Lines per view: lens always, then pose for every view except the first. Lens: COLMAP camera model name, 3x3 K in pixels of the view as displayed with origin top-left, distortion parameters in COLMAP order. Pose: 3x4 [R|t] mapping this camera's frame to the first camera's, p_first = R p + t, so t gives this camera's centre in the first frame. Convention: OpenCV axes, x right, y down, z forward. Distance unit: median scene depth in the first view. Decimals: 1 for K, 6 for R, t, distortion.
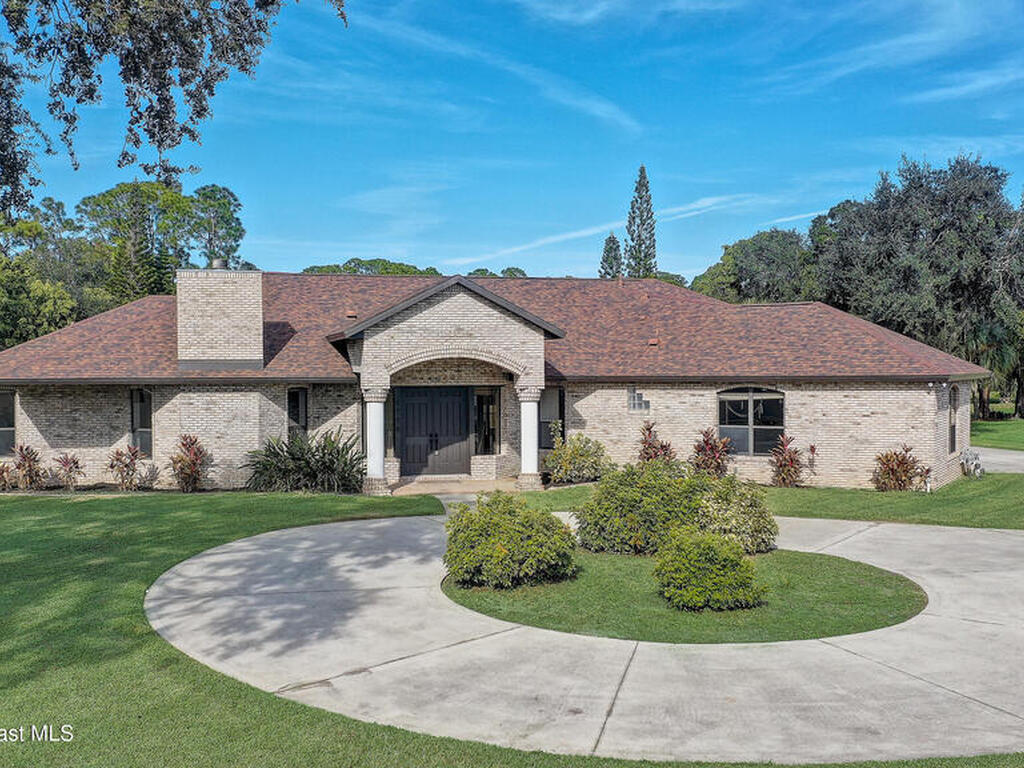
lens RADIAL K [[1062.1, 0, 512.0], [0, 1062.1, 384.0], [0, 0, 1]] dist [-0.000370, -0.011668]
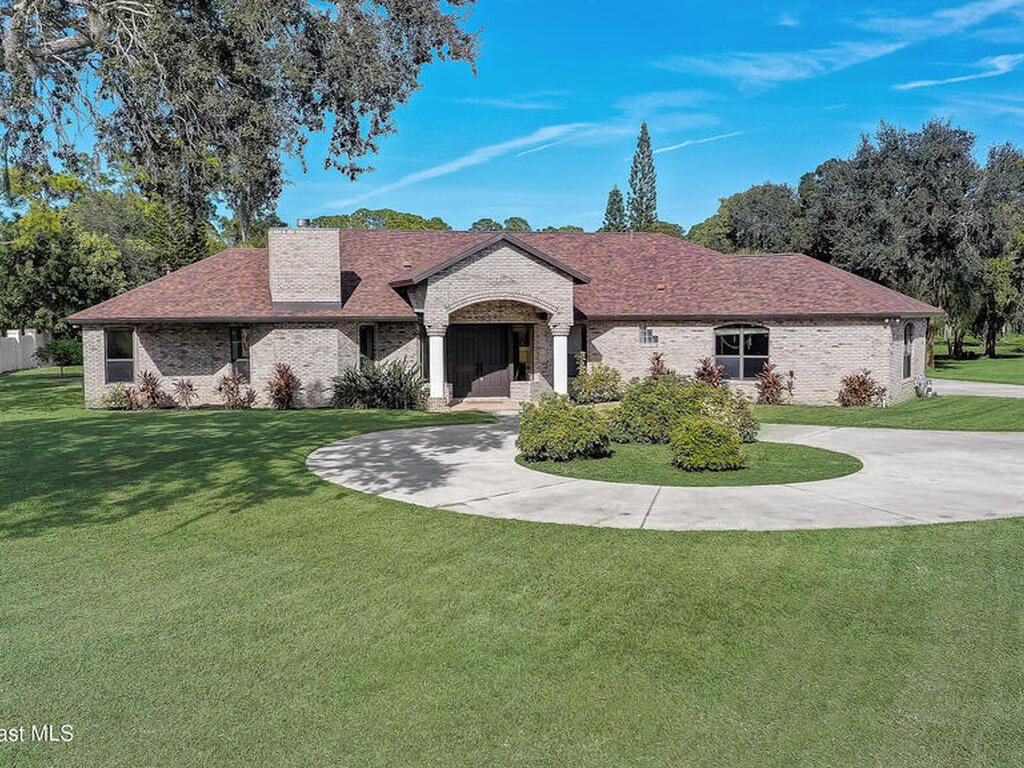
lens RADIAL K [[1062.1, 0, 512.0], [0, 1062.1, 384.0], [0, 0, 1]] dist [-0.000370, -0.011668]
pose [[0.999989, -0.002227, 0.004131, -0.043042], [0.002025, 0.998836, 0.048192, 0.012480], [-0.004233, -0.048183, 0.998830, -0.215066]]
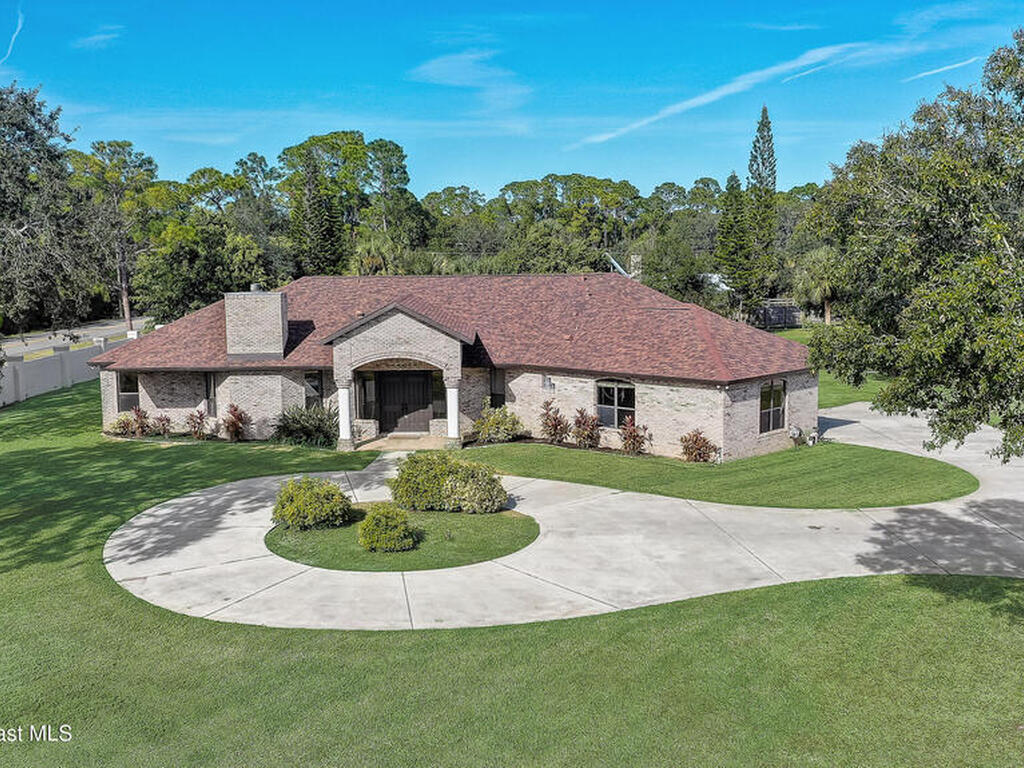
lens RADIAL K [[1062.1, 0, 512.0], [0, 1062.1, 384.0], [0, 0, 1]] dist [-0.000370, -0.011668]
pose [[0.971263, 0.023664, -0.236829, 0.415159], [0.001800, 0.994286, 0.106735, -0.134502], [0.238002, -0.104094, 0.965671, -0.342463]]
